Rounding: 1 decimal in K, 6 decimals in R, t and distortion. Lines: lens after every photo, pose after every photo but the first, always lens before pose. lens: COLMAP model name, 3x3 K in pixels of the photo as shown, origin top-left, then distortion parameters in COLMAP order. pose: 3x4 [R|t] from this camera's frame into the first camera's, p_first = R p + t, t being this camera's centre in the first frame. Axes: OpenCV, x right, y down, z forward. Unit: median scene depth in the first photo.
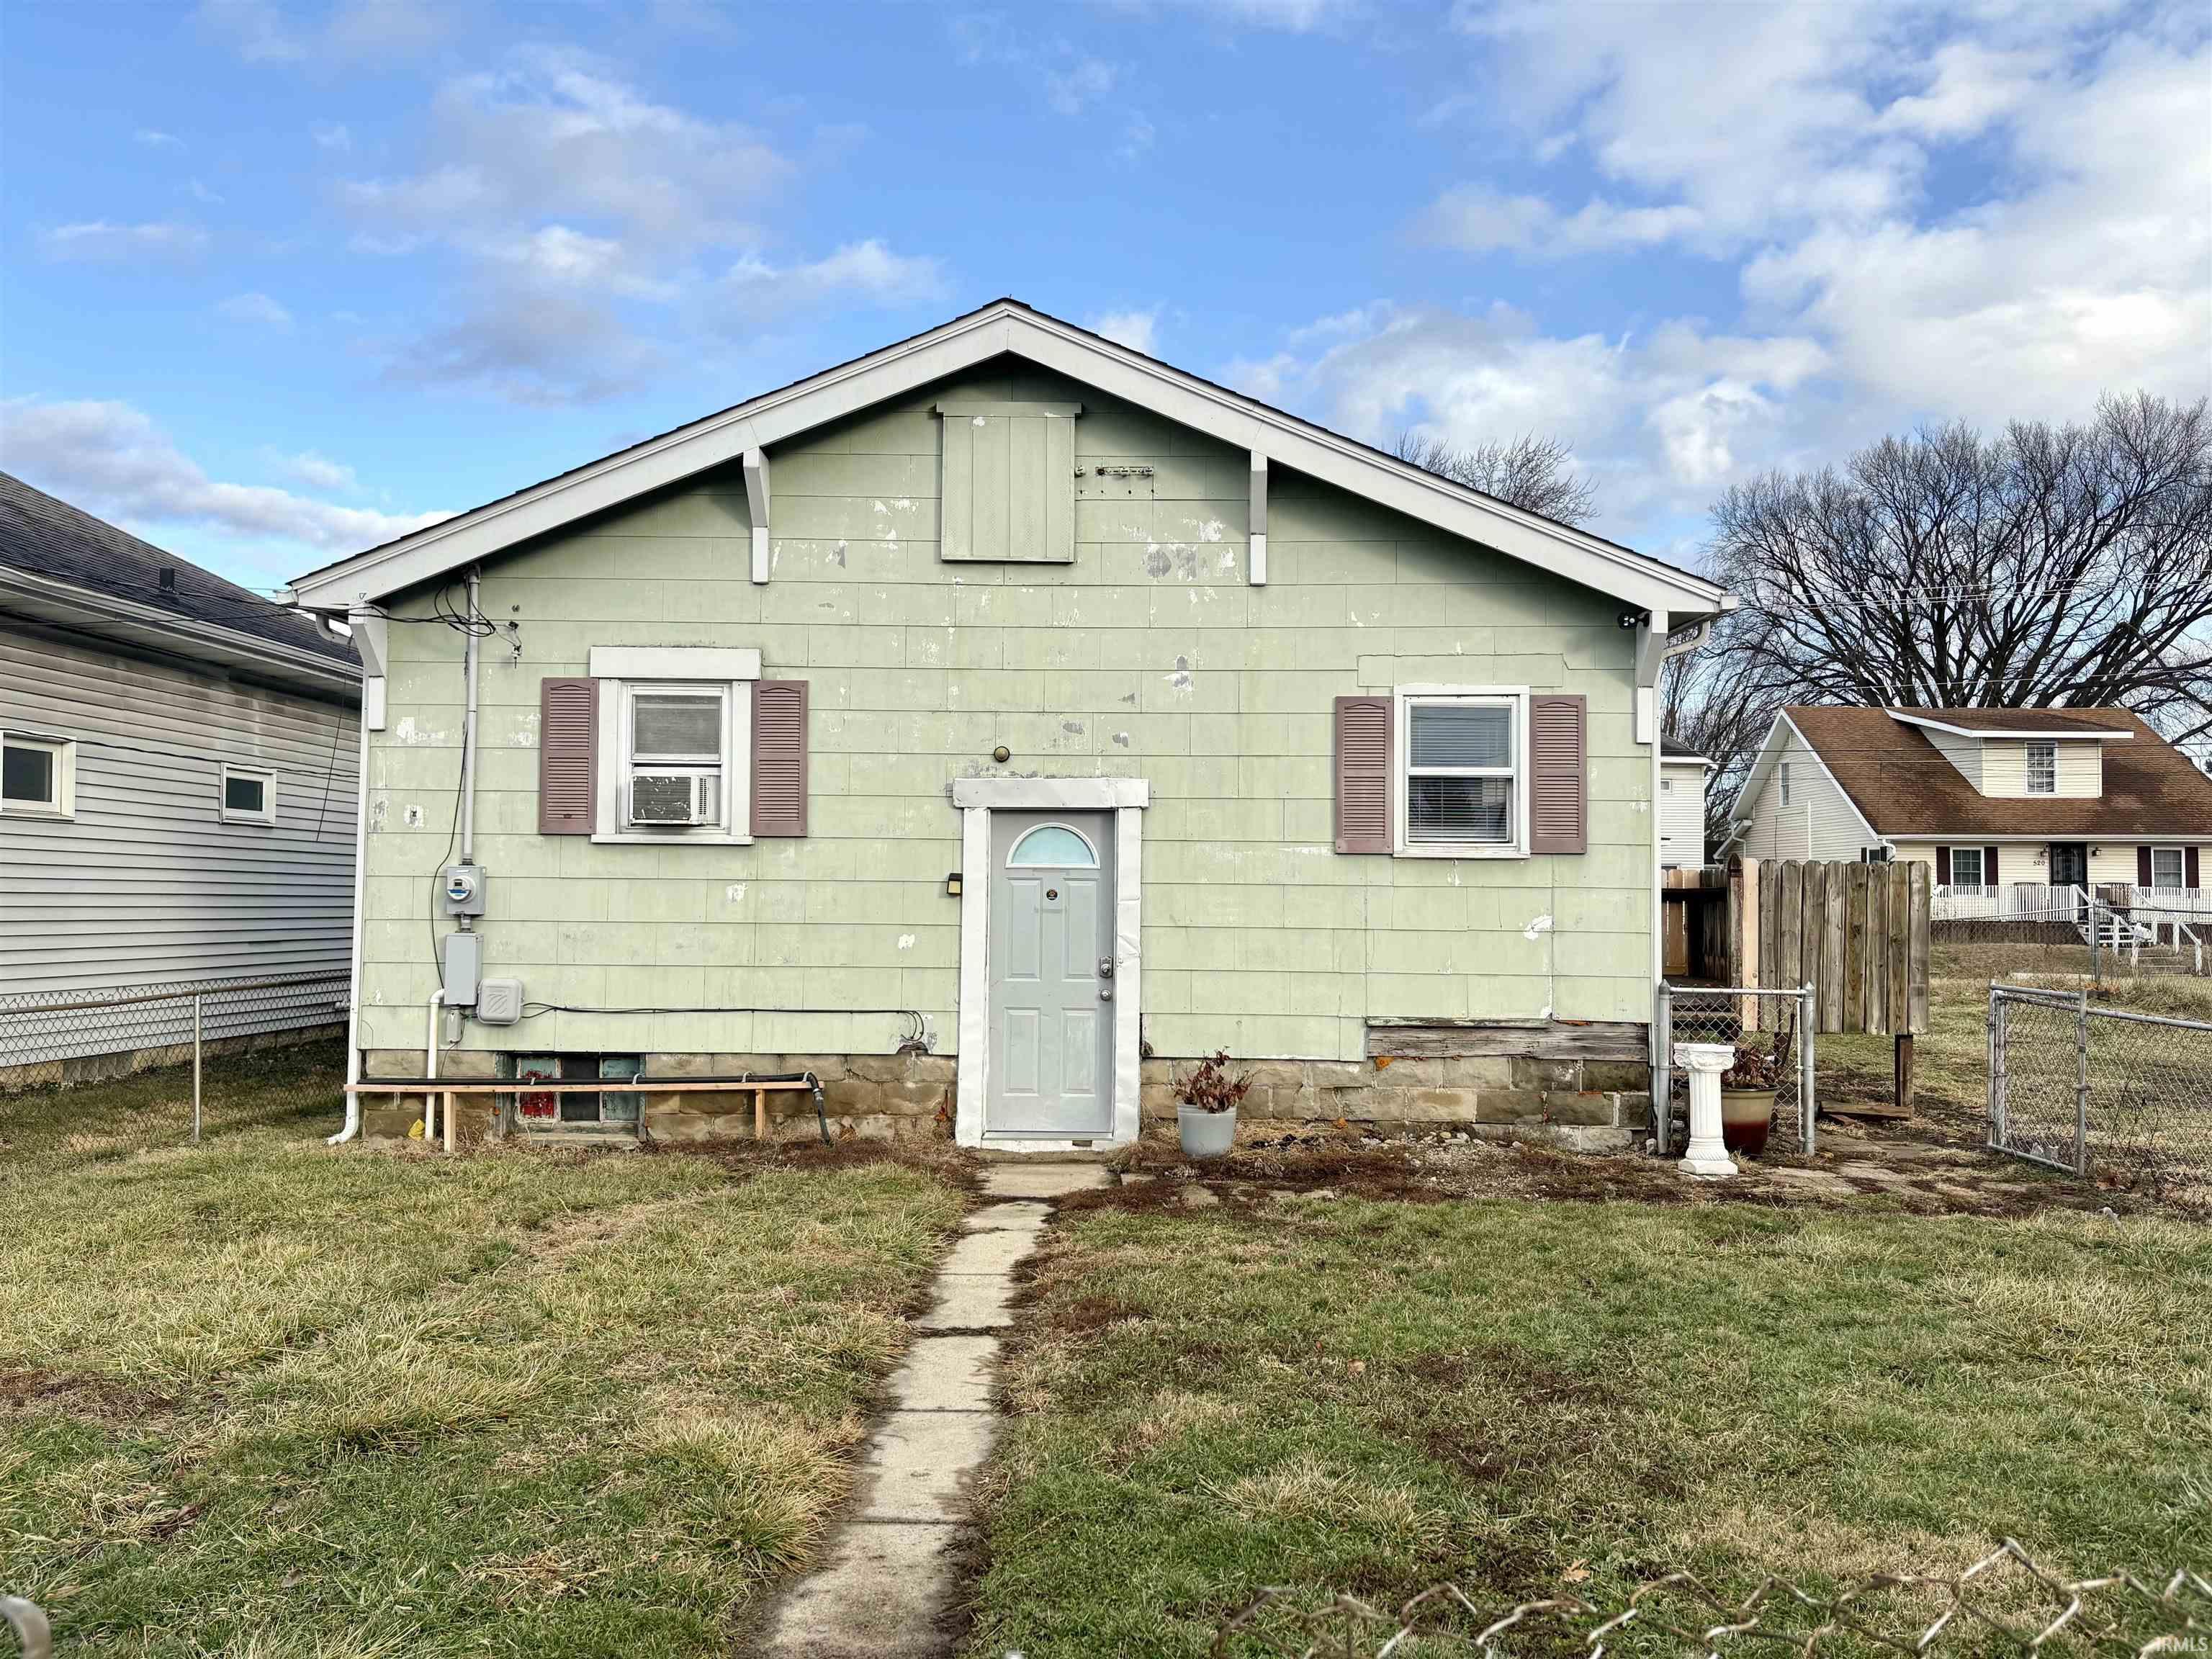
lens RADIAL K [[1681.0, 0, 1095.7], [0, 1681.0, 823.7], [0, 0, 1]] dist [0.025609, 0.000459]
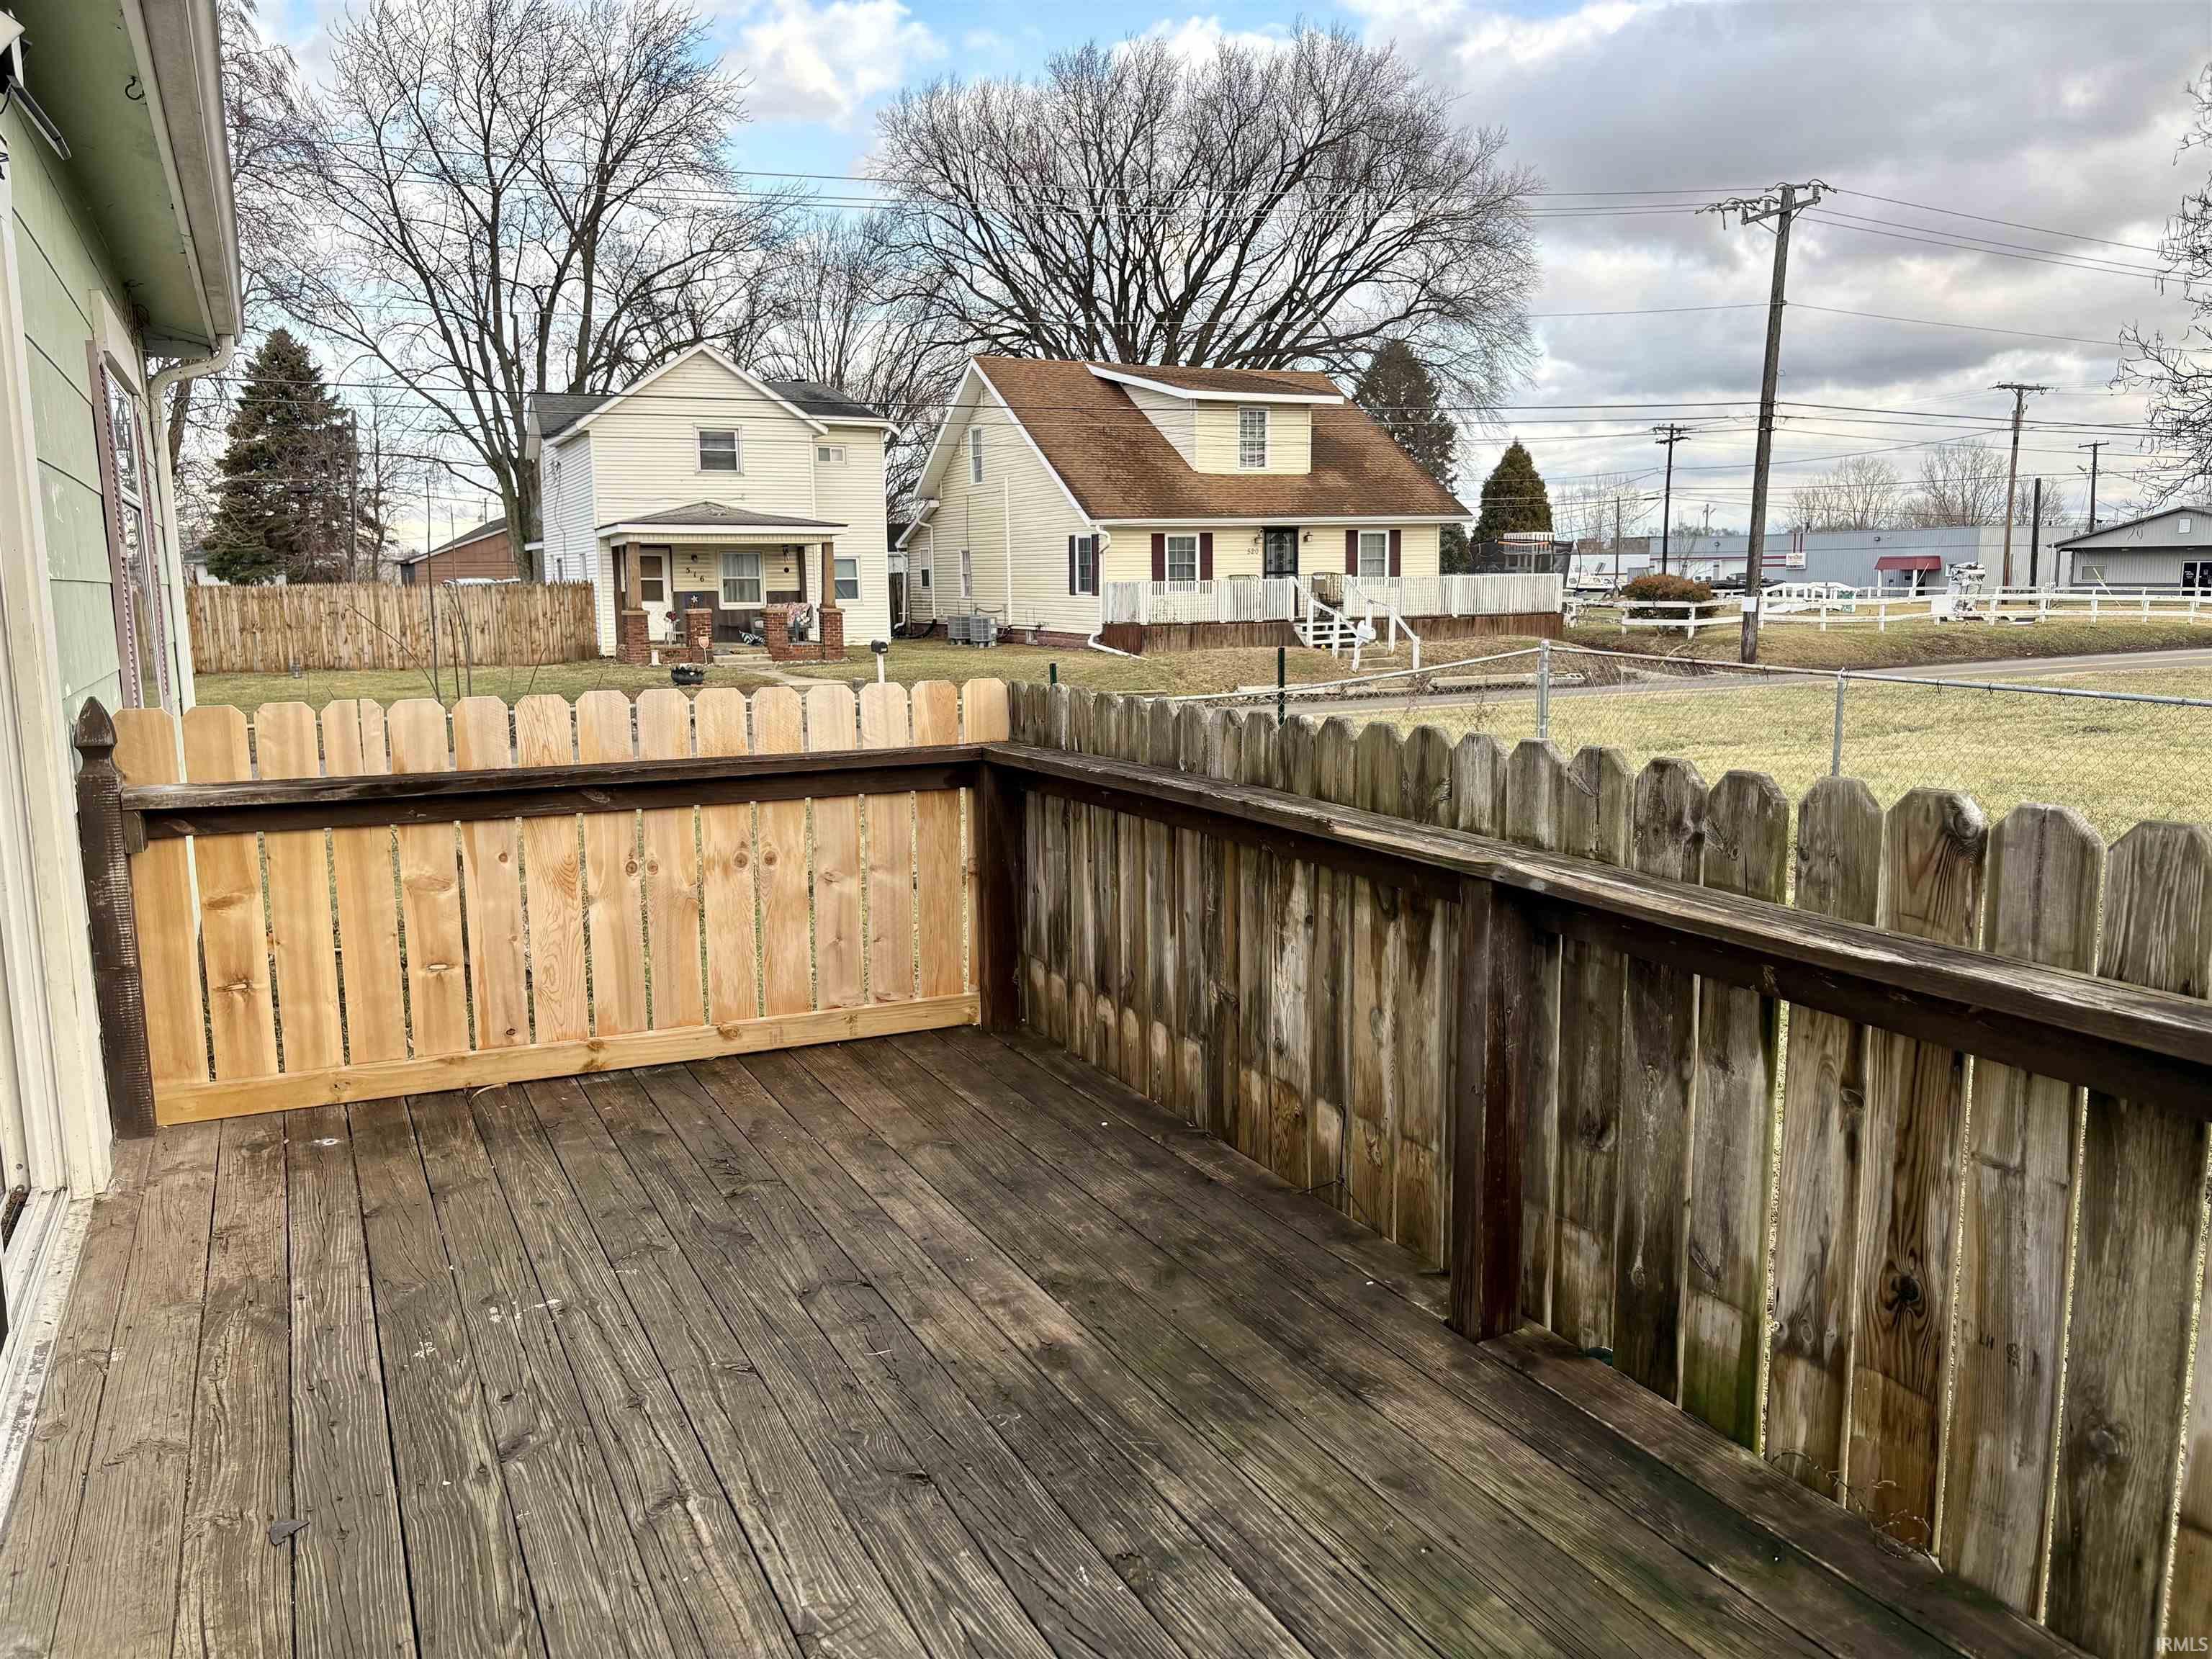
lens RADIAL K [[1681.0, 0, 1083.3], [0, 1681.0, 810.6], [0, 0, 1]] dist [0.025609, 0.000459]
pose [[0.890181, -0.083879, 0.447820, 0.086485], [0.002592, 0.983824, 0.179121, -0.000149], [-0.455600, -0.158289, 0.875998, 0.267189]]
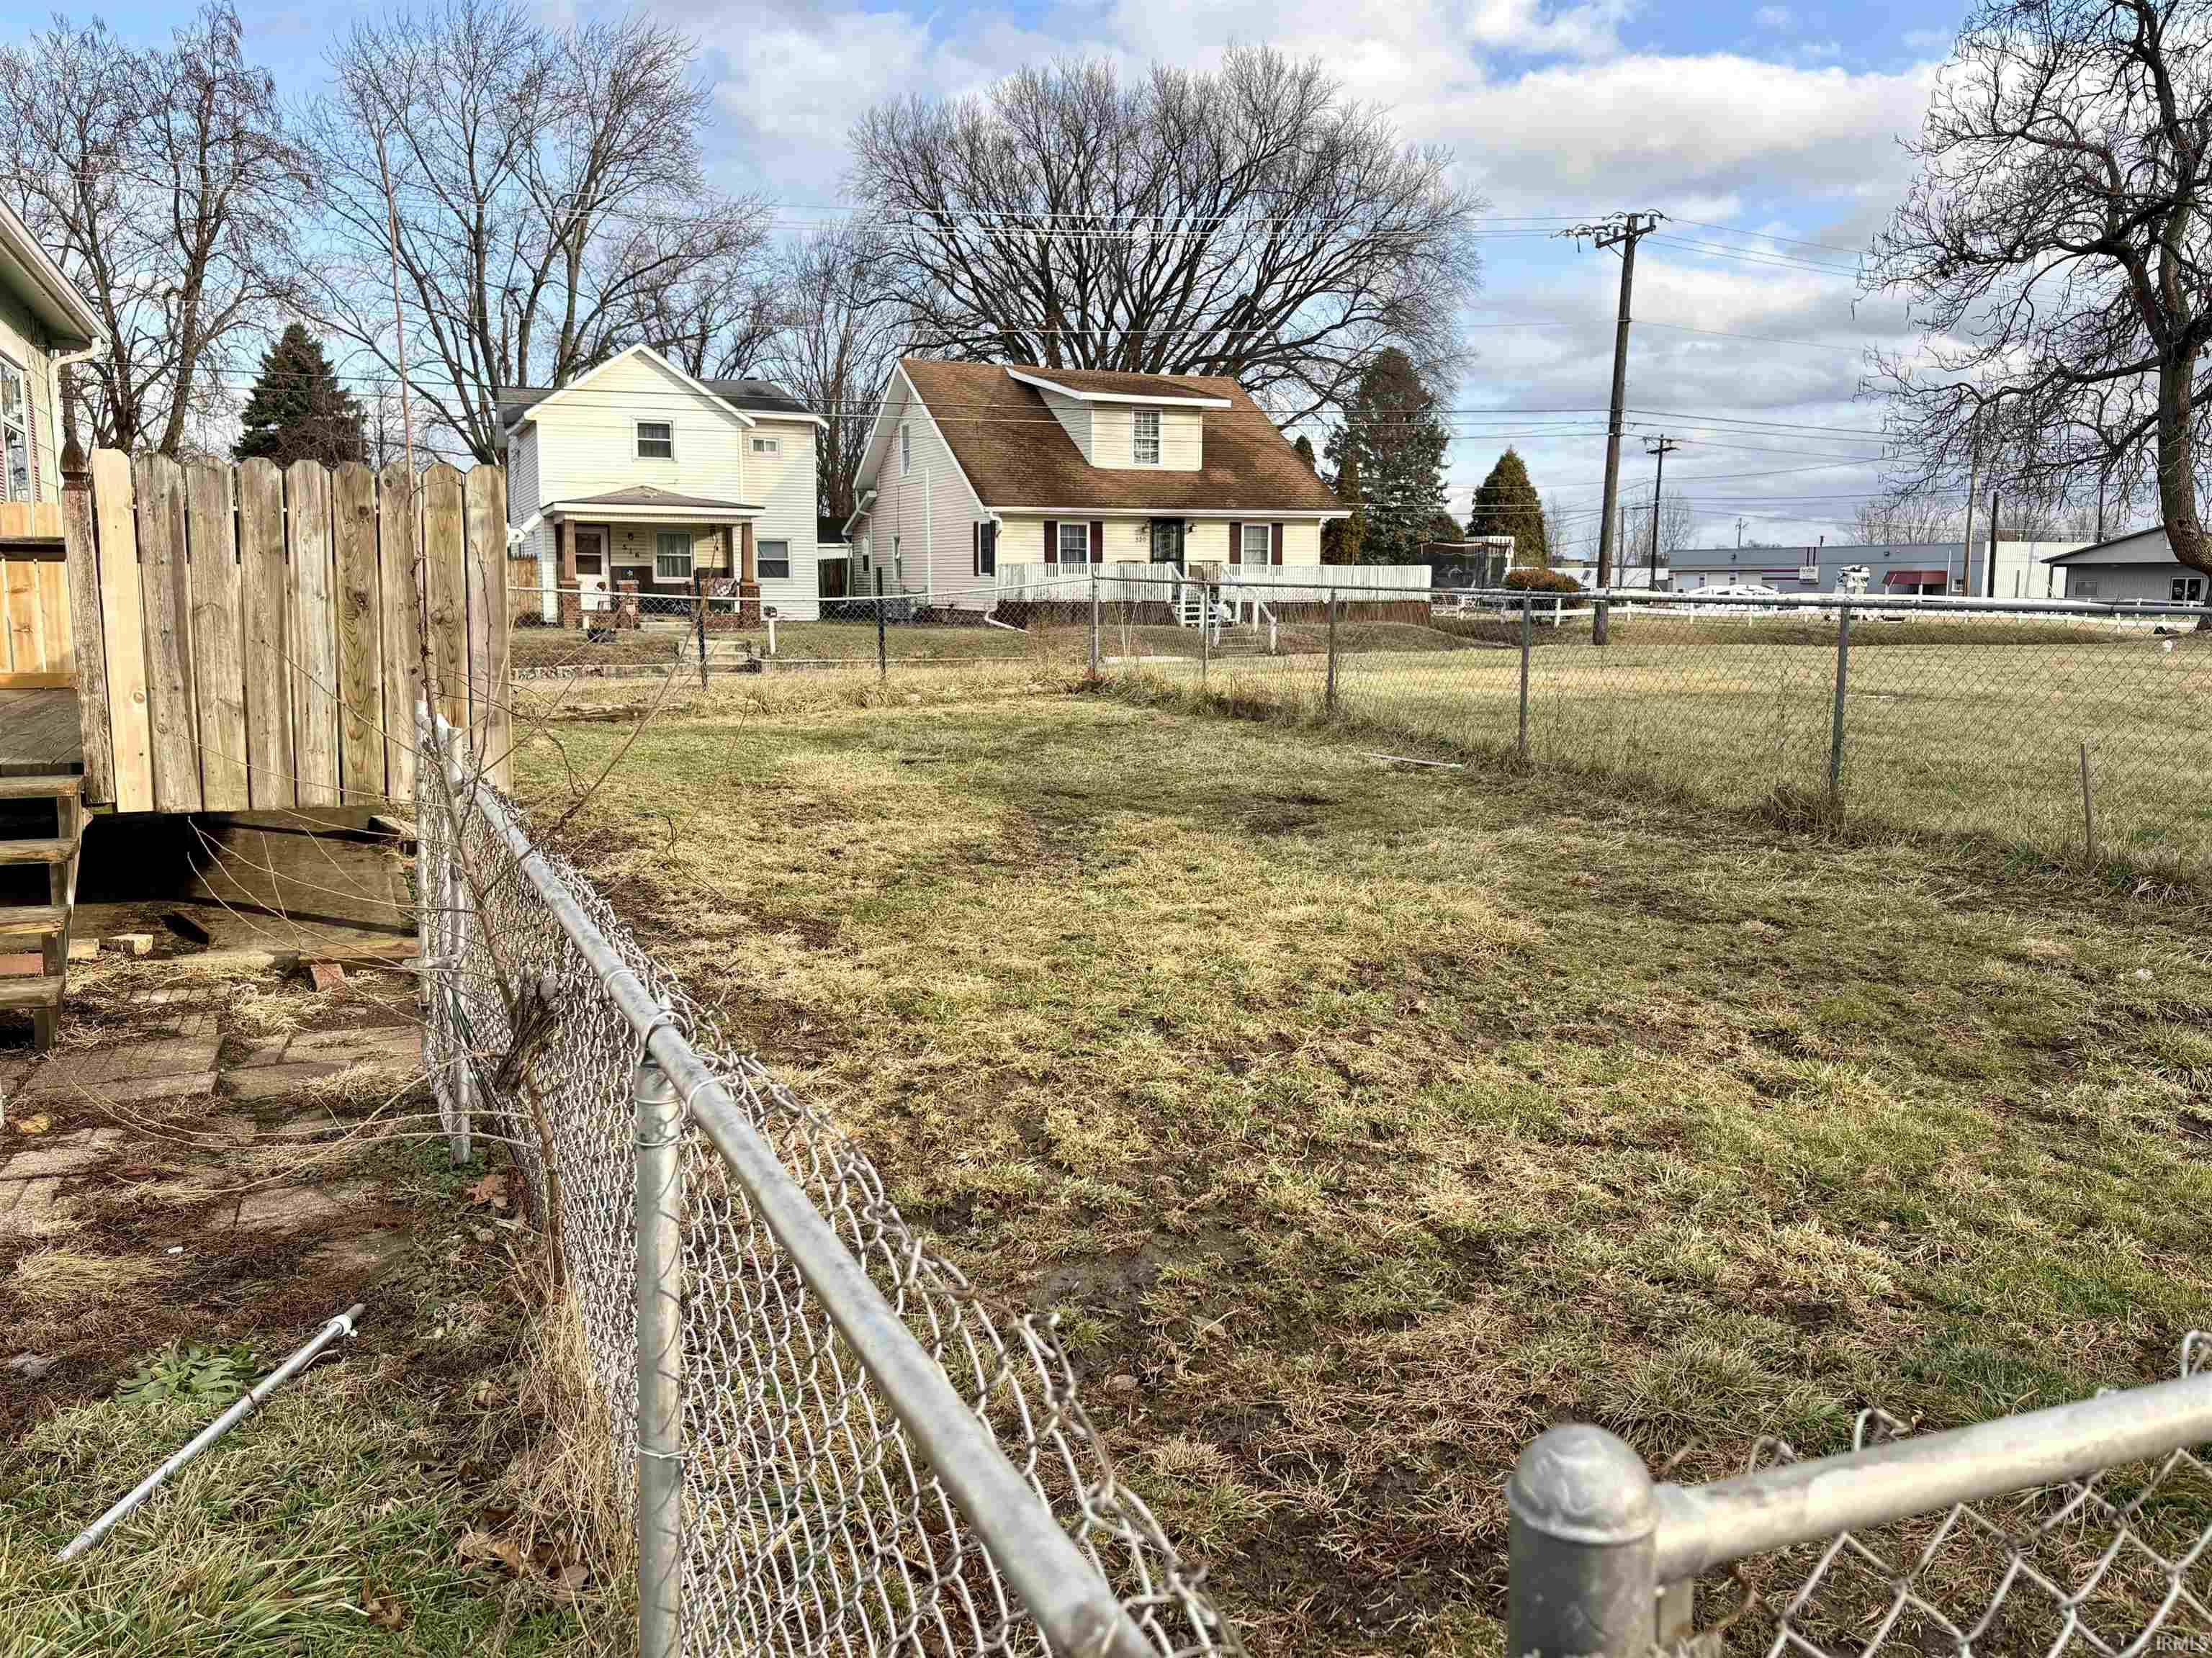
lens RADIAL K [[1746.9, 0, 1114.0], [0, 1746.9, 828.8], [0, 0, 1]] dist [0.016567, 0.011688]
pose [[0.901528, -0.066096, 0.427643, 0.115324], [-0.012181, 0.983998, 0.177764, 0.009238], [-0.432549, -0.165468, 0.886297, 0.116696]]
